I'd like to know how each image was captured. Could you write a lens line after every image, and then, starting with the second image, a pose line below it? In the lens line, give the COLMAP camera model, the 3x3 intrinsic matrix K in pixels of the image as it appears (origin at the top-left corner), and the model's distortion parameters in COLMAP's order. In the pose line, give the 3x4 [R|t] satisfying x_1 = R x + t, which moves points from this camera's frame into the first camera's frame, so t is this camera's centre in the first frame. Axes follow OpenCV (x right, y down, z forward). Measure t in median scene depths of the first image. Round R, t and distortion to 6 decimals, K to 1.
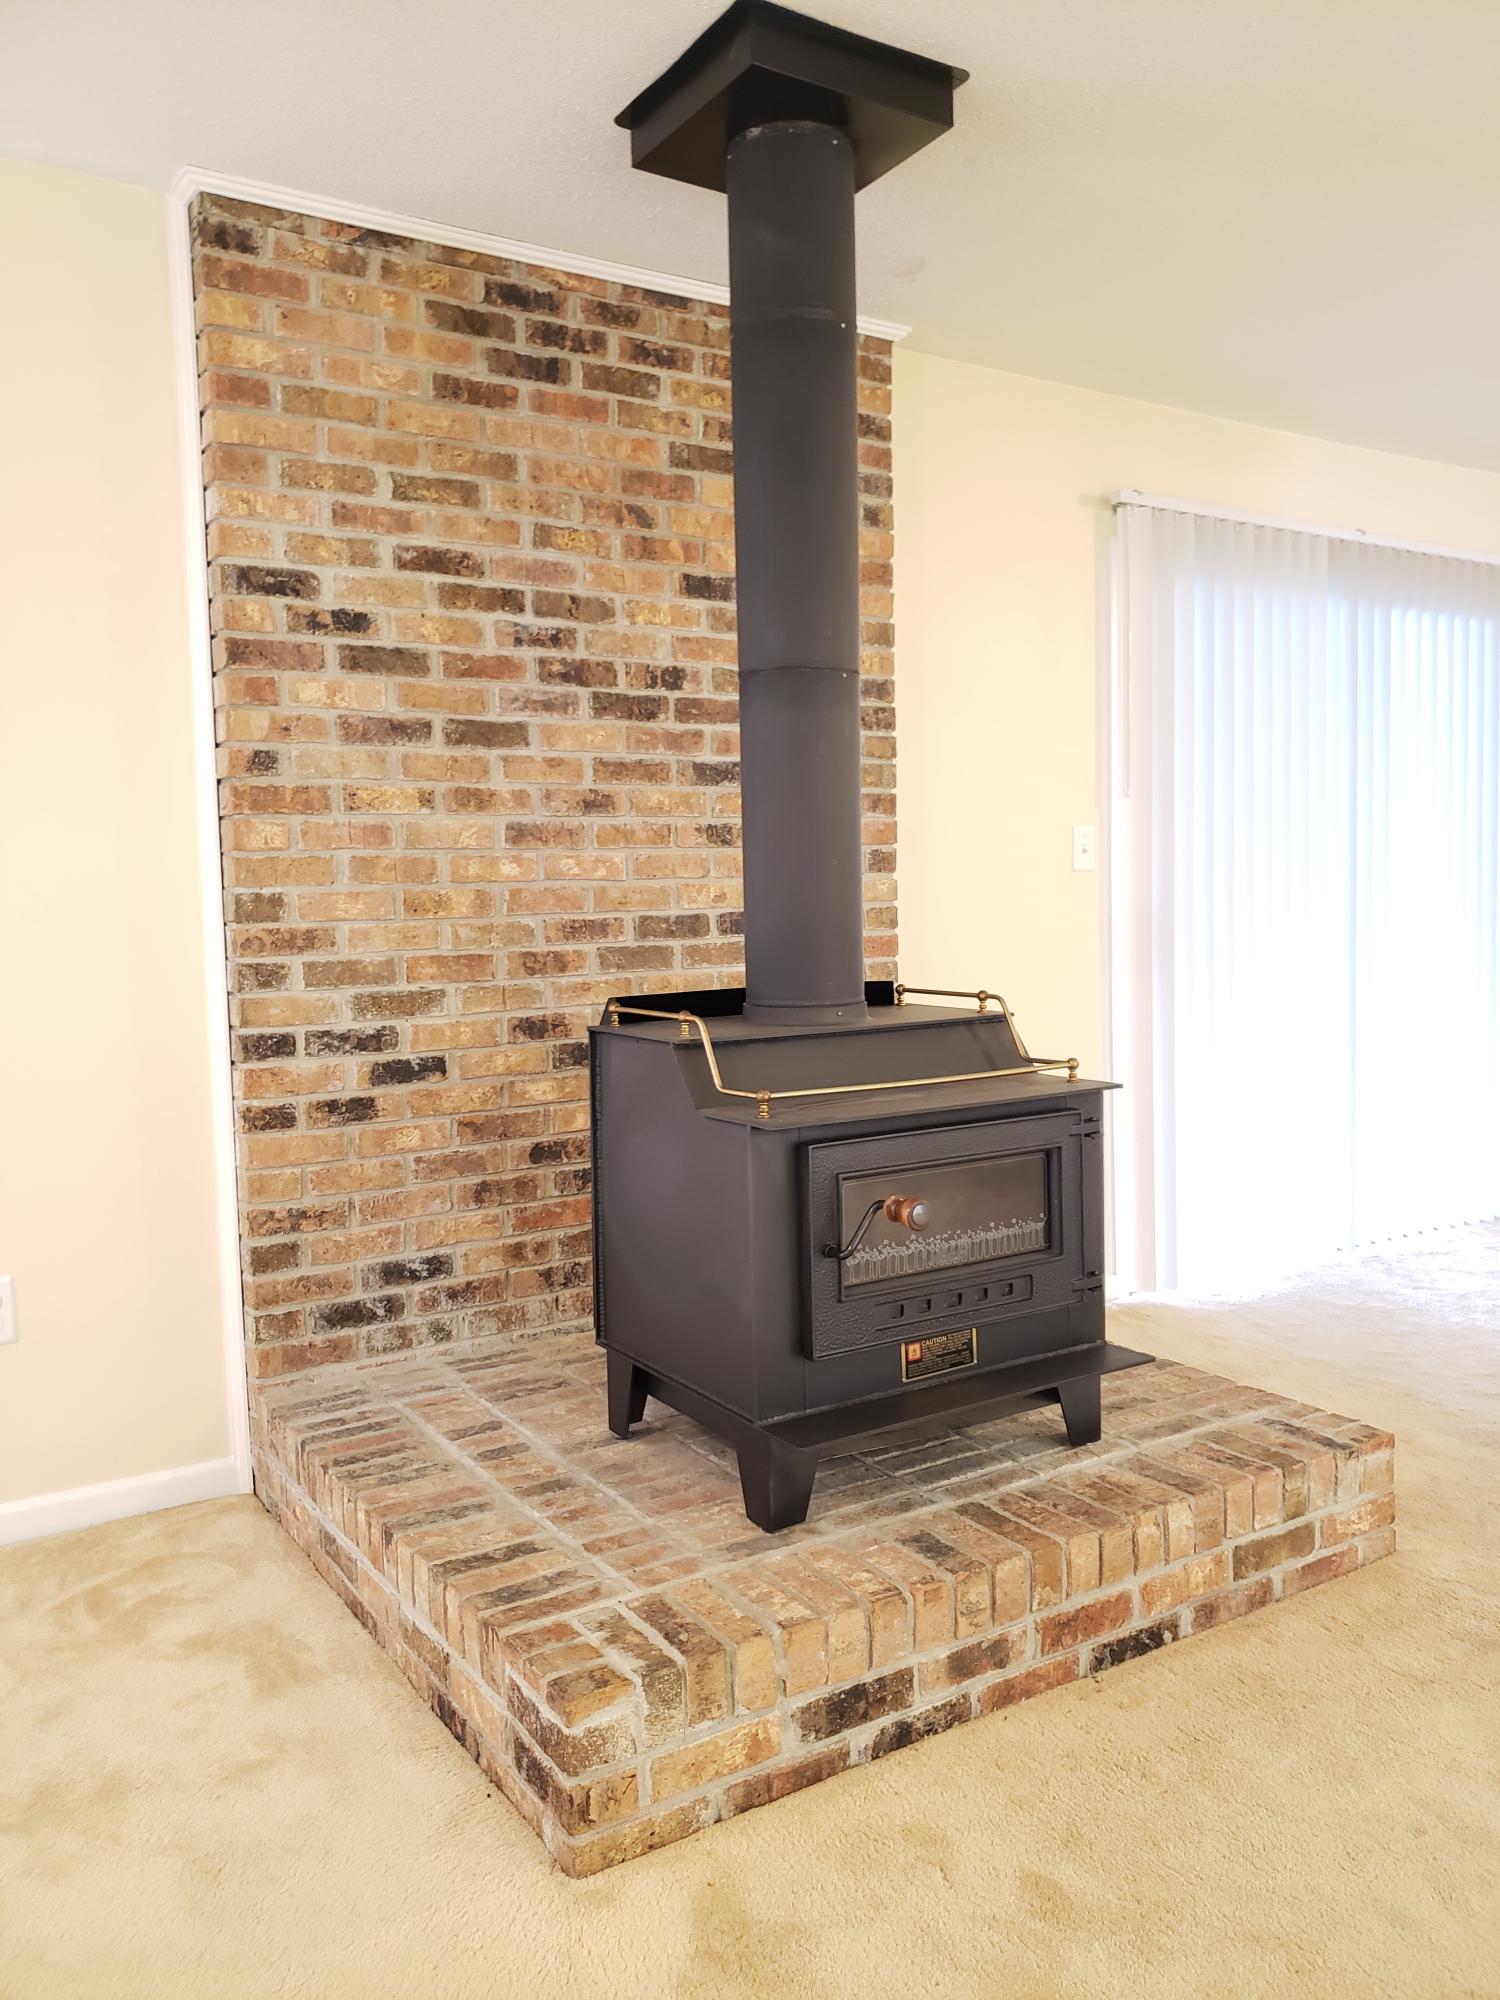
lens RADIAL K [[1552.8, 0, 777.4], [0, 1552.8, 1000.8], [0, 0, 1]] dist [0.083406, -0.156139]
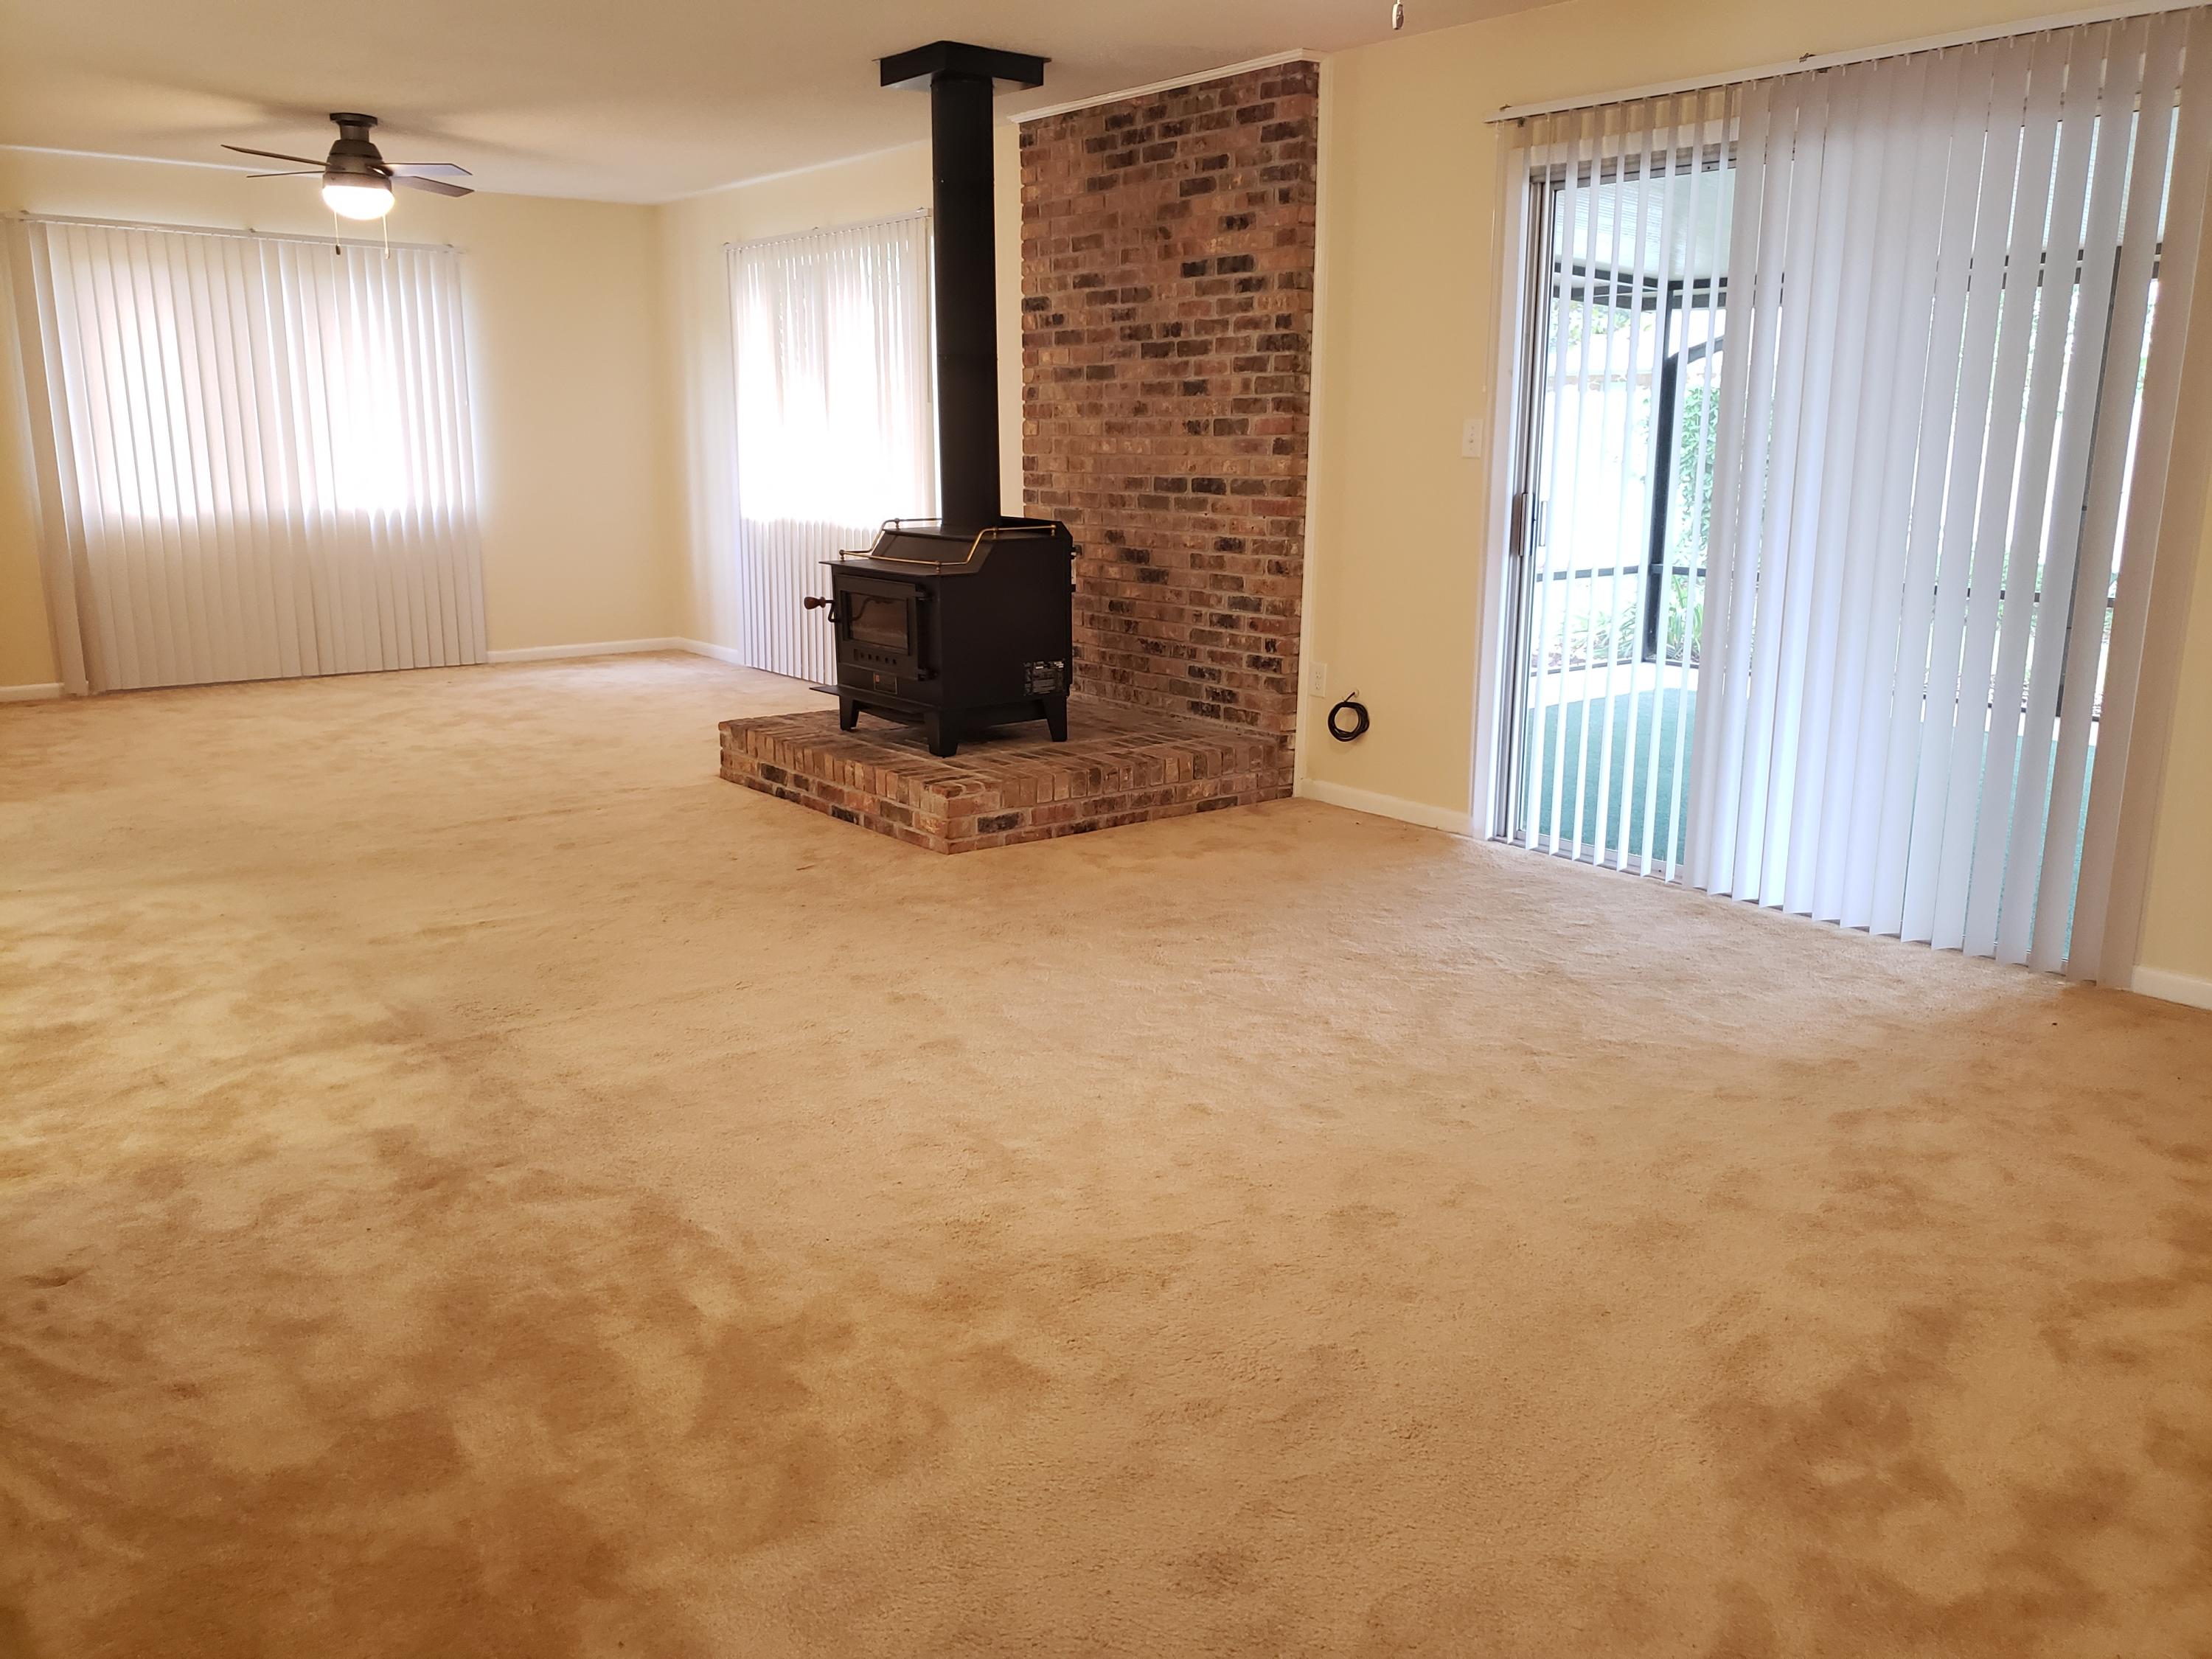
lens RADIAL K [[1725.9, 0, 1106.0], [0, 1725.9, 829.5], [0, 0, 1]] dist [0.083918, -0.287127]
pose [[0.097538, 0.246225, -0.964292, 1.908108], [-0.073924, 0.968028, 0.239702, -0.137181], [0.992483, 0.047904, 0.112621, 0.785462]]
